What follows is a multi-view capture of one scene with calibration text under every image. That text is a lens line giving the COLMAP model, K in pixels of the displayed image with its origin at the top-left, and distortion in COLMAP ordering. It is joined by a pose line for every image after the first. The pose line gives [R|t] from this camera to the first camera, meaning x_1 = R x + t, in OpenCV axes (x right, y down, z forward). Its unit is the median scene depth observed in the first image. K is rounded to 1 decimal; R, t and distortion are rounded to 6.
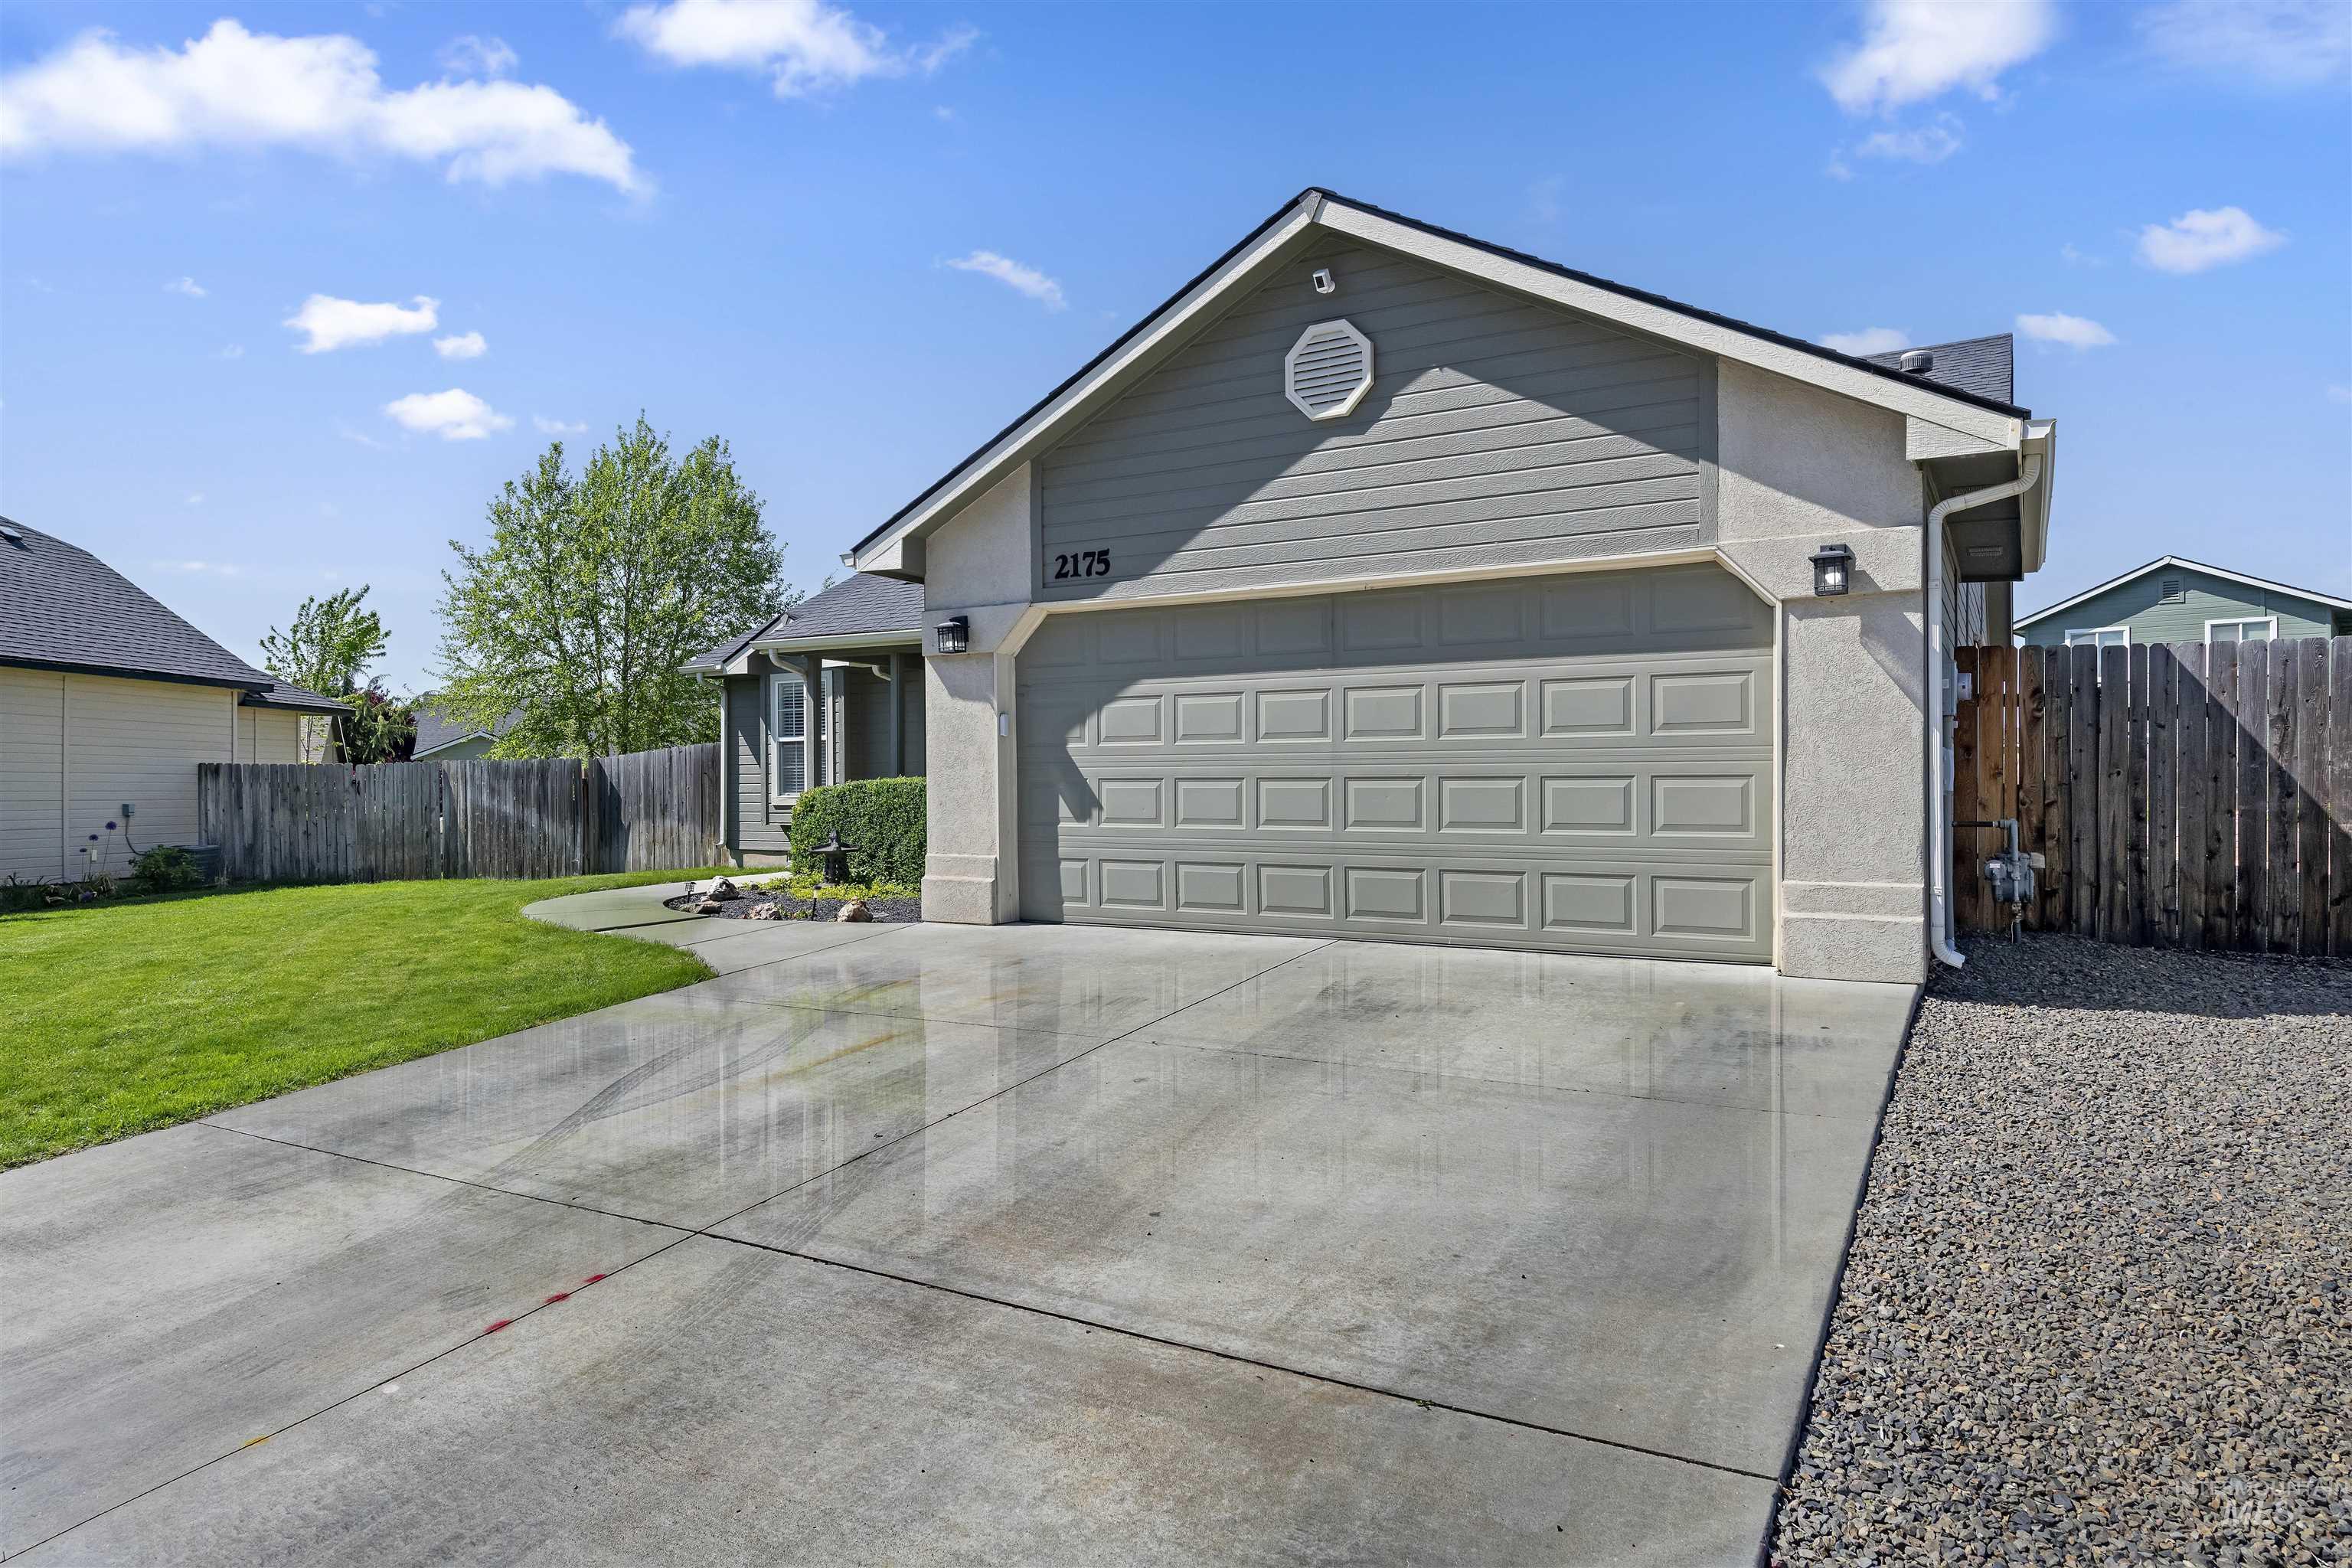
lens RADIAL K [[1443.3, 0, 1200.6], [0, 1443.3, 773.4], [0, 0, 1]] dist [0.010585, -0.005082]
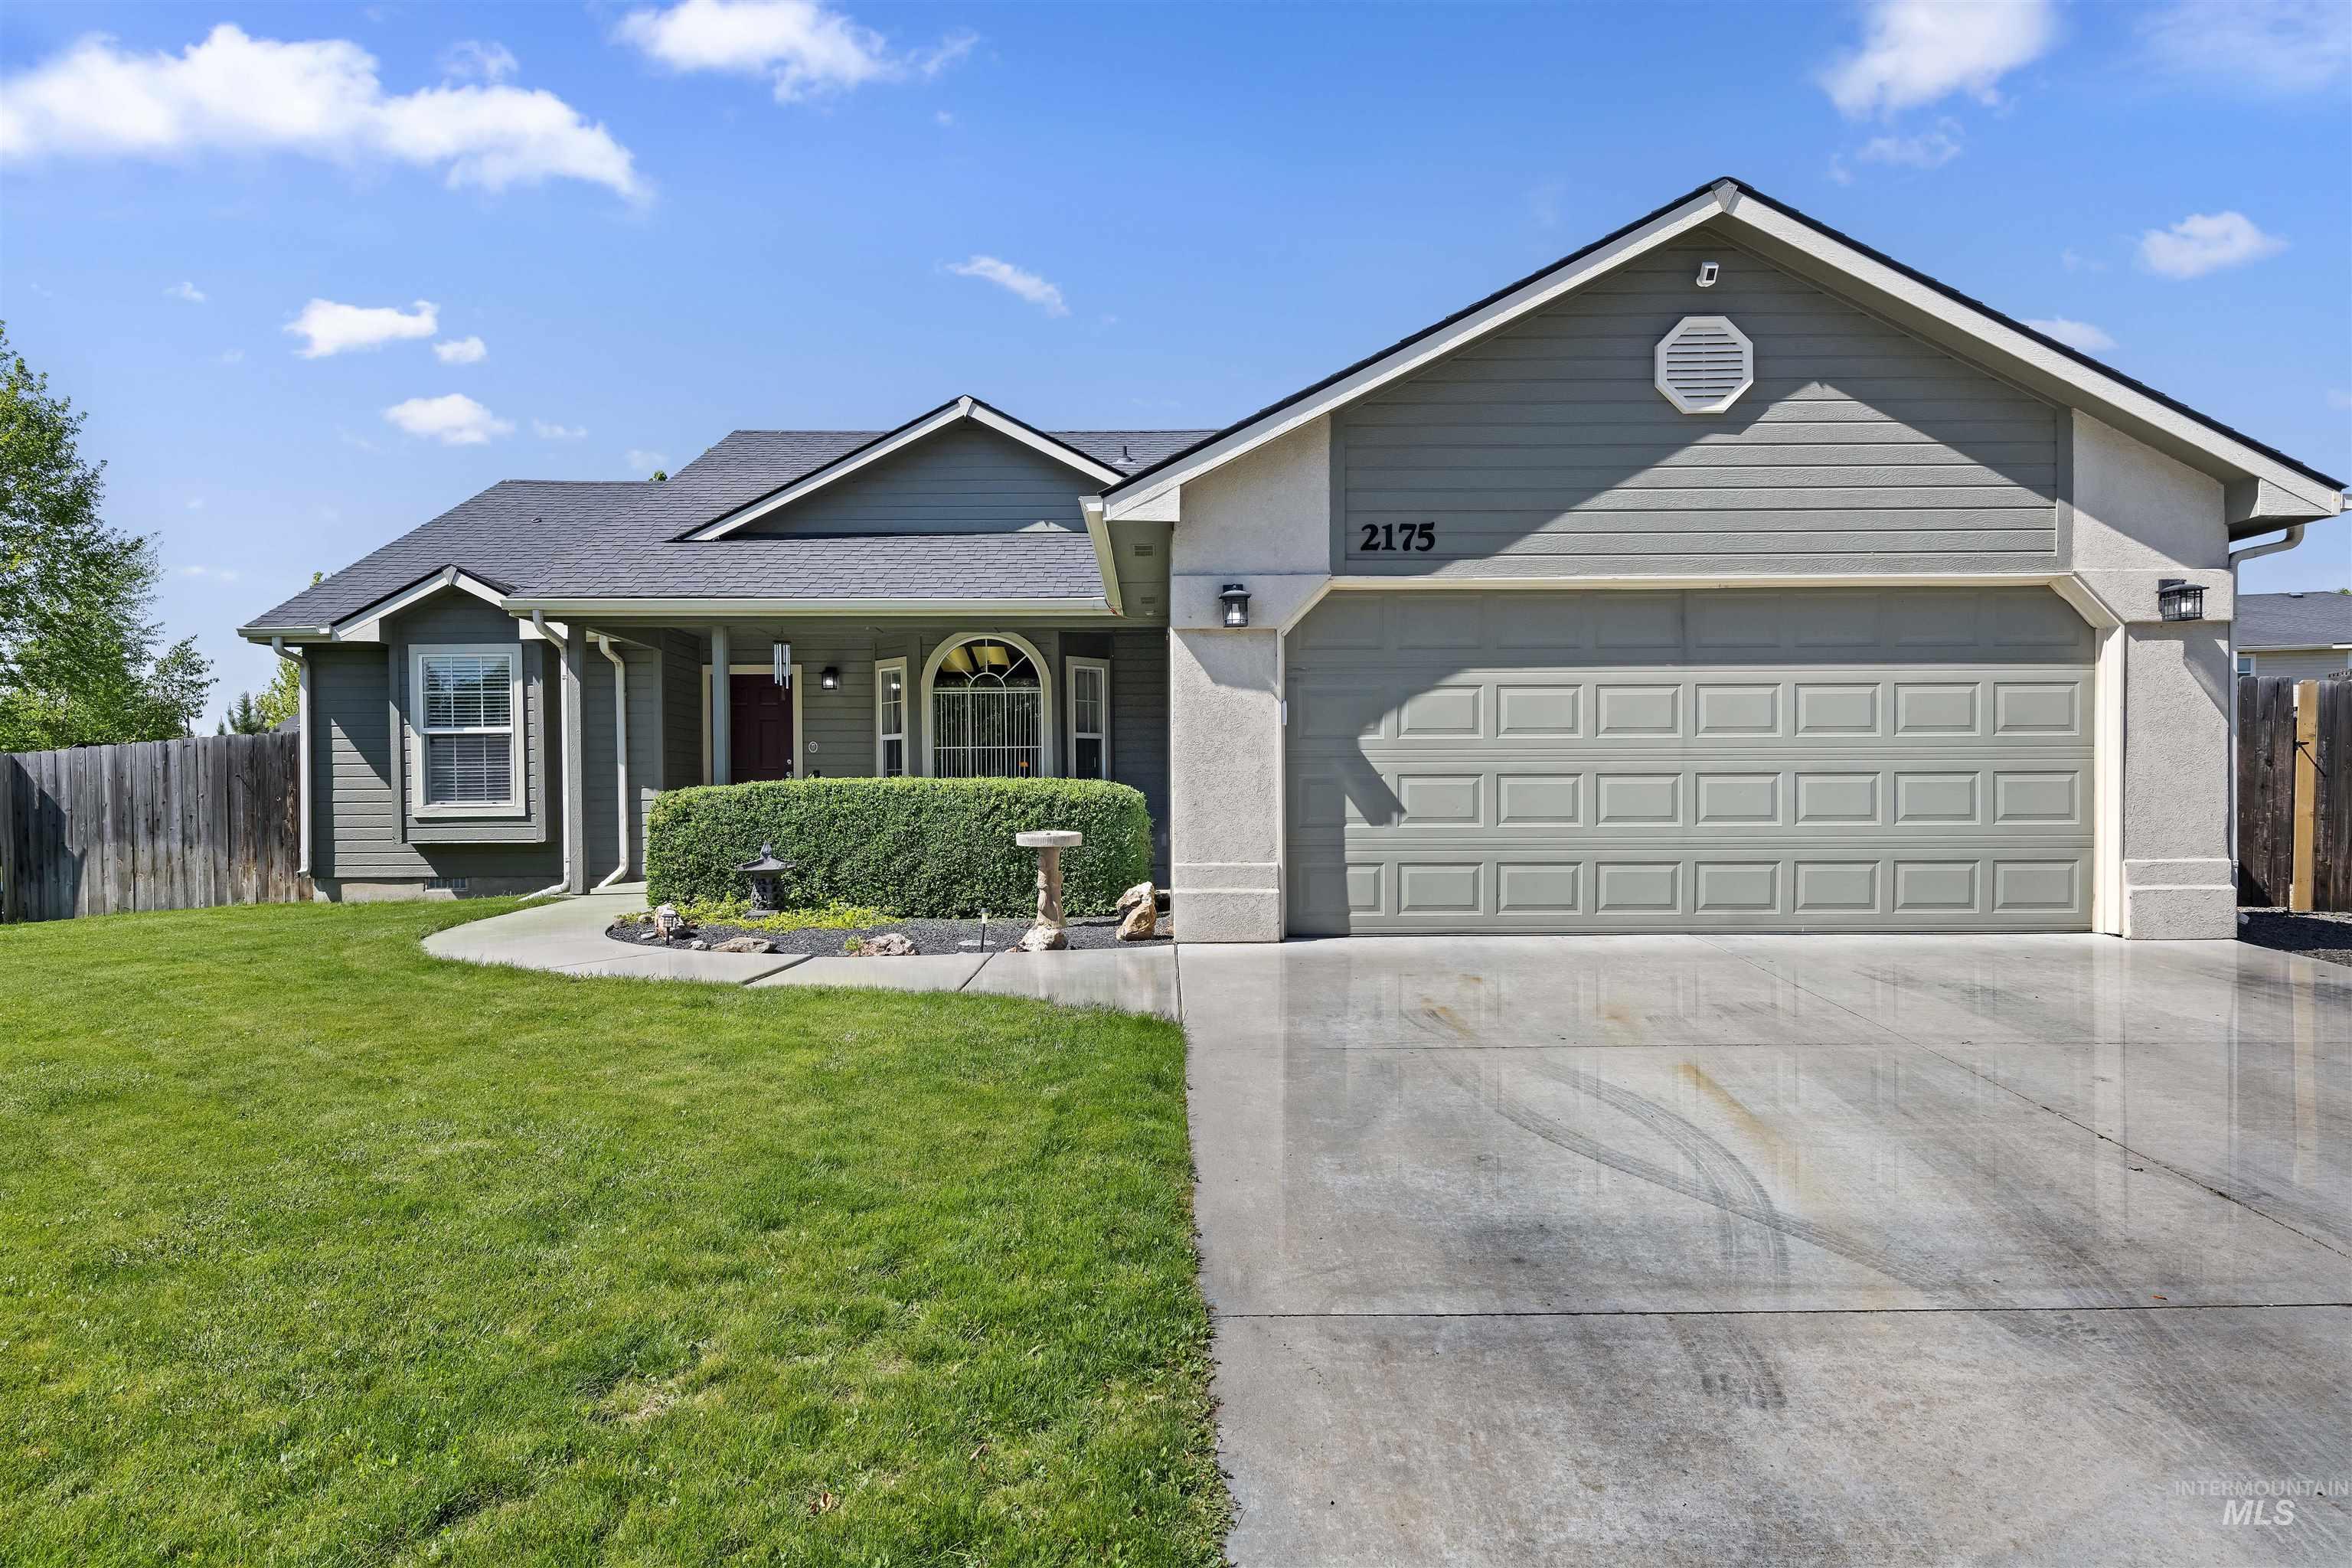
lens RADIAL K [[1362.0, 0, 1183.8], [0, 1362.0, 809.4], [0, 0, 1]] dist [0.008365, -0.005555]
pose [[0.850575, -0.008392, 0.525787, -0.699864], [-0.000394, 0.999862, 0.016596, 0.012188], [-0.525854, -0.014323, 0.850454, 0.374303]]
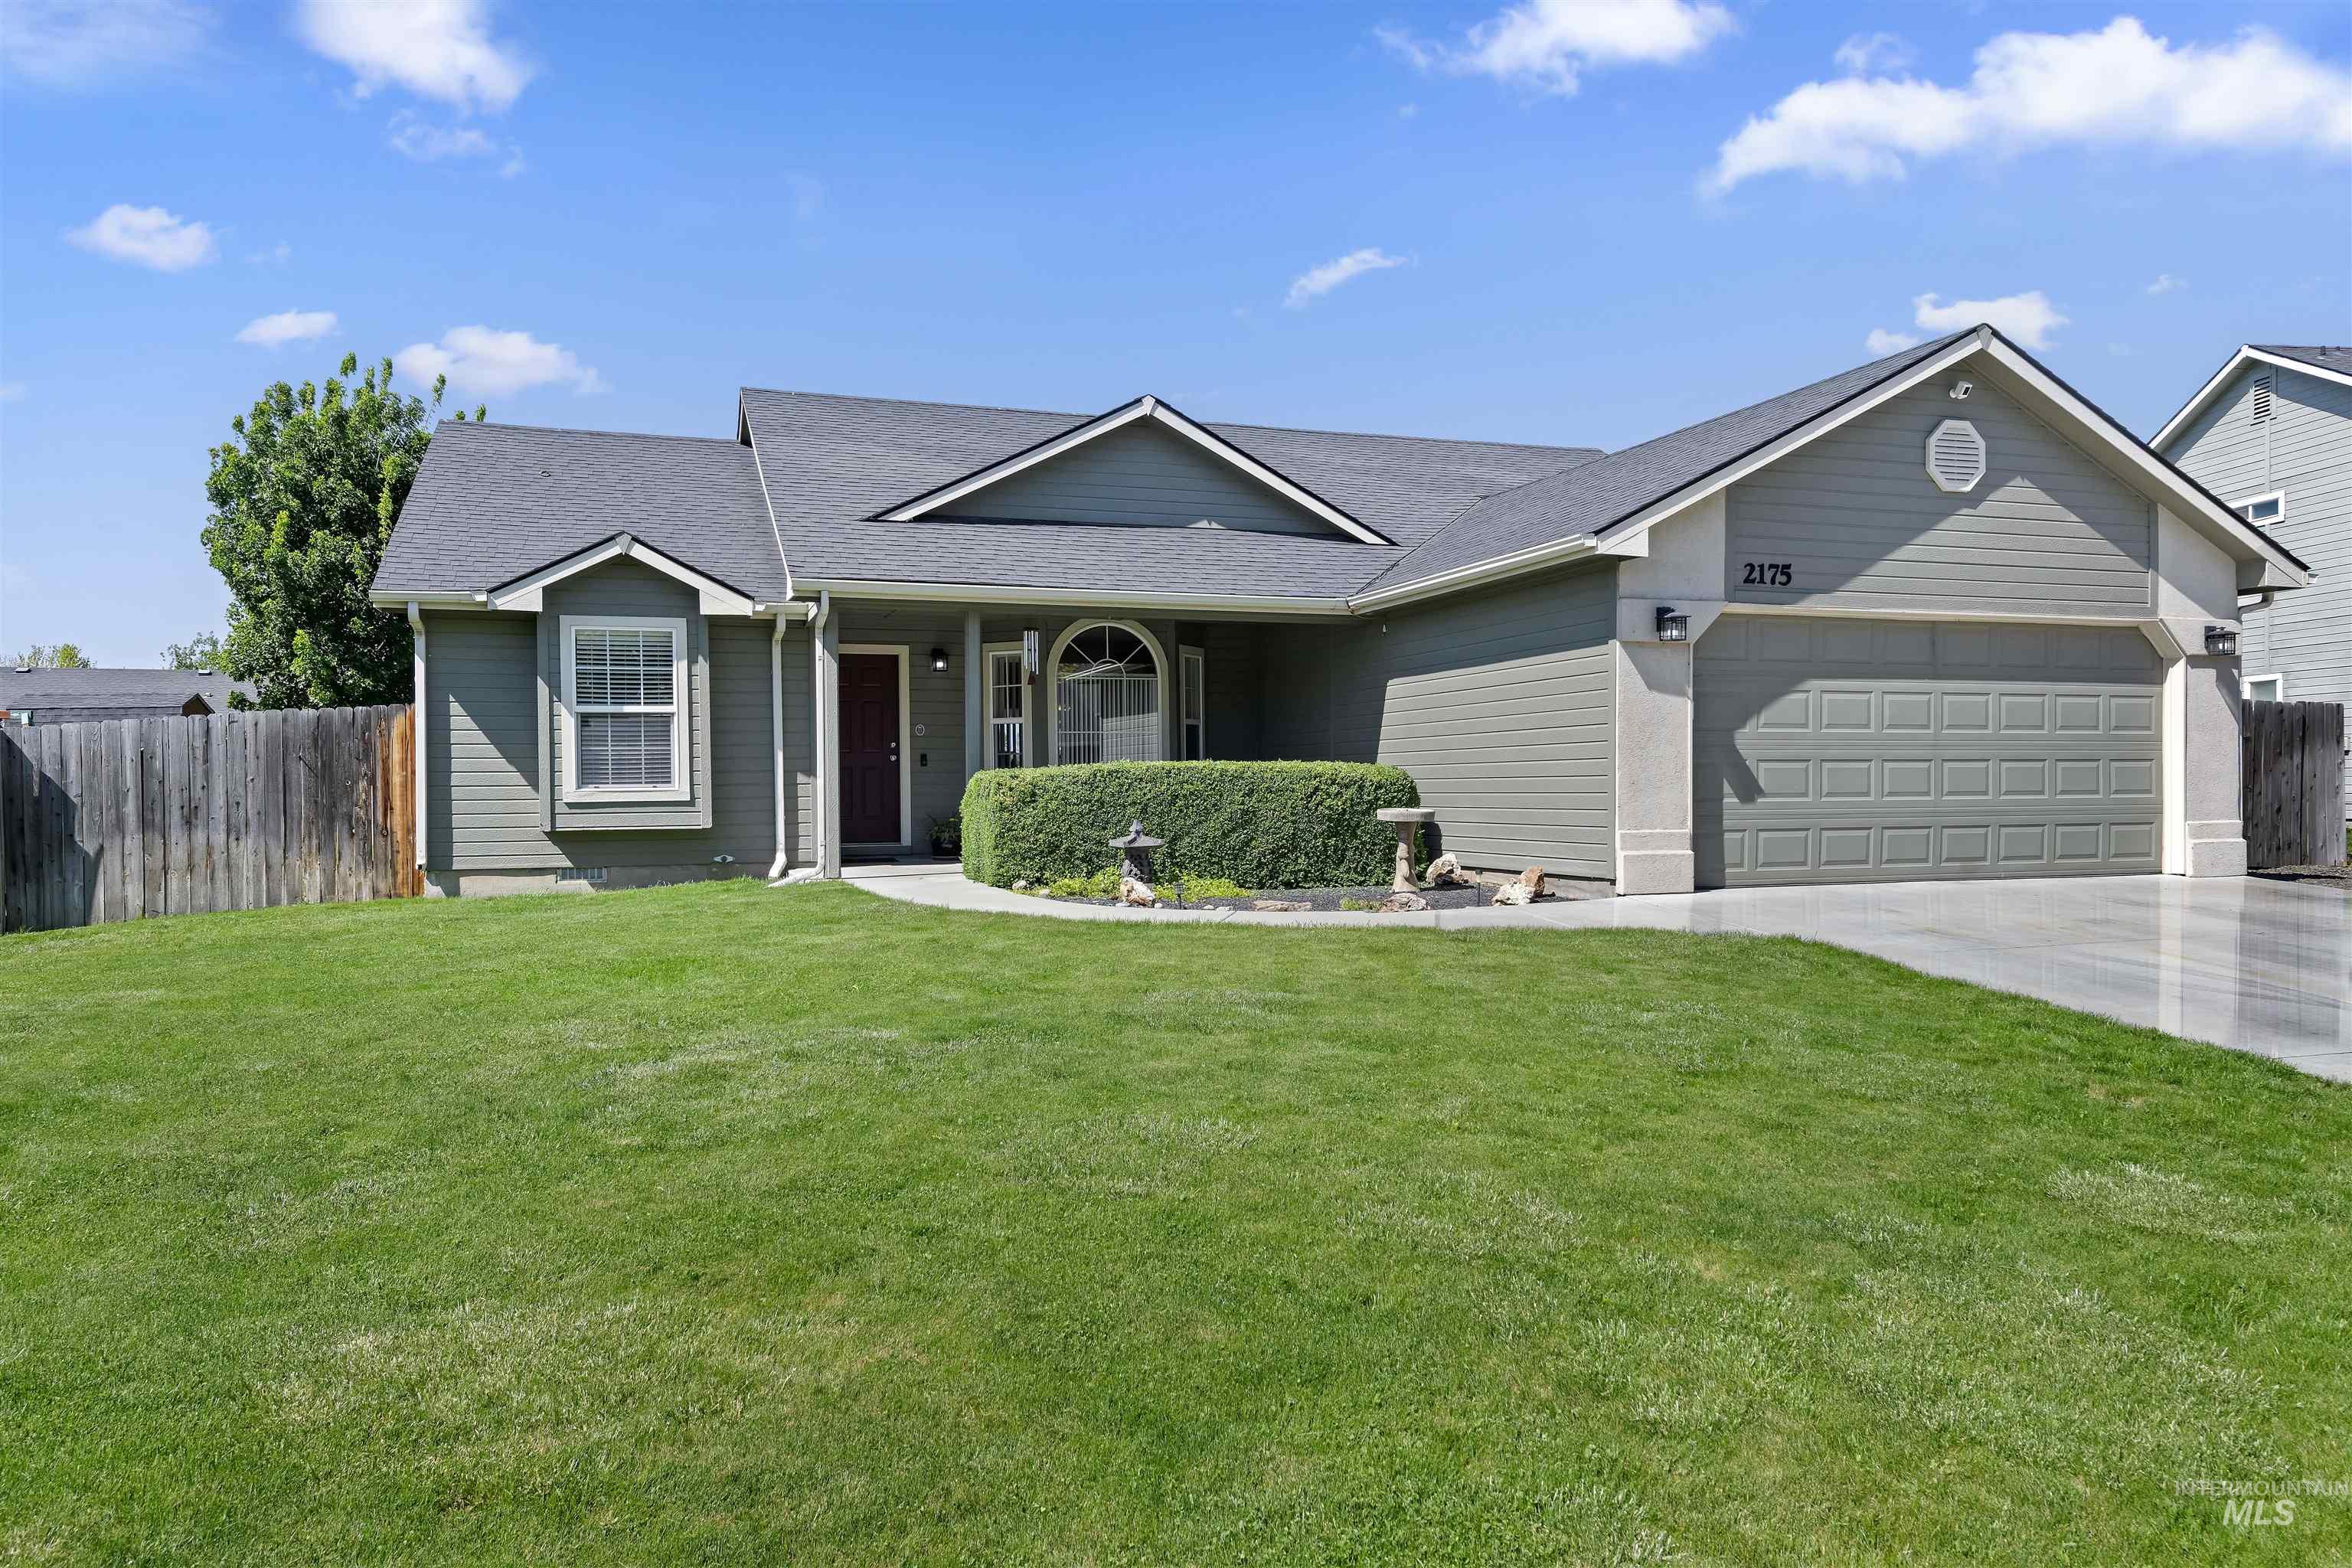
lens RADIAL K [[1537.6, 0, 1177.9], [0, 1537.6, 793.7], [0, 0, 1]] dist [0.003230, -0.001987]
pose [[0.639890, -0.007174, 0.768433, -1.444250], [-0.001297, 0.999945, 0.010415, 0.020275], [-0.768465, -0.007661, 0.639845, 0.623875]]
